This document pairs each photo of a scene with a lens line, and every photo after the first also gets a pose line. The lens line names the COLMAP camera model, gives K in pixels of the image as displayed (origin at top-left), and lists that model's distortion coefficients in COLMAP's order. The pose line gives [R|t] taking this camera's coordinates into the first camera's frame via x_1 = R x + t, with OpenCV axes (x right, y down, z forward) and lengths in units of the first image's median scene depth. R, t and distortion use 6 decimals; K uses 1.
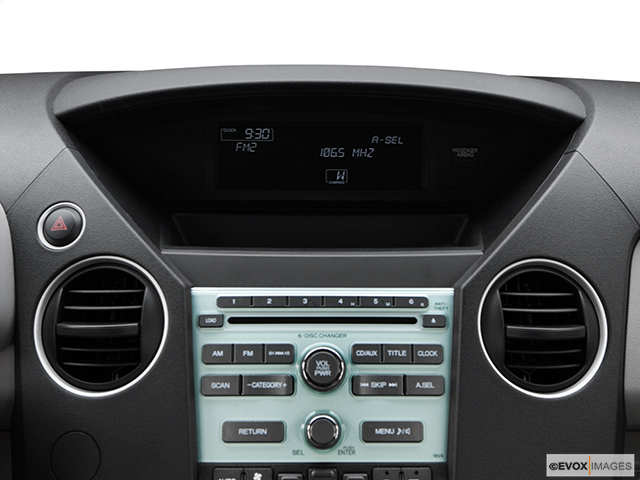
lens RADIAL K [[868.8, 0, 320.0], [0, 868.8, 240.0], [0, 0, 1]] dist [0.011675, 0.006486]
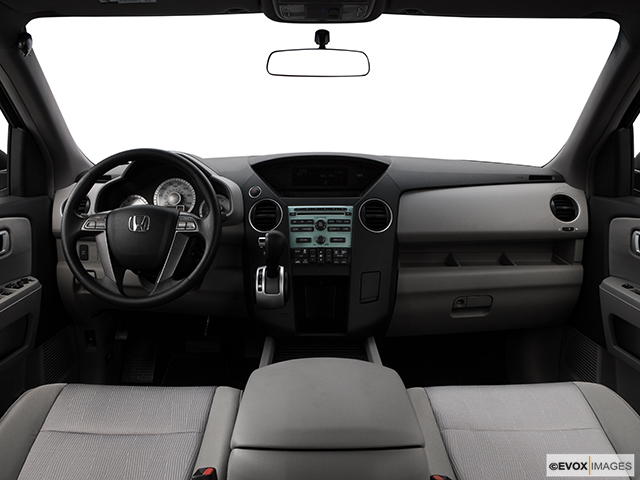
lens RADIAL K [[546.2, 0, 320.0], [0, 546.2, 240.0], [0, 0, 1]] dist [-0.127027, 0.011908]
pose [[0.999785, -0.013749, -0.015547, 0.039024], [0.012800, 0.998140, -0.059603, 0.366657], [0.016337, 0.059391, 0.998101, -1.524942]]
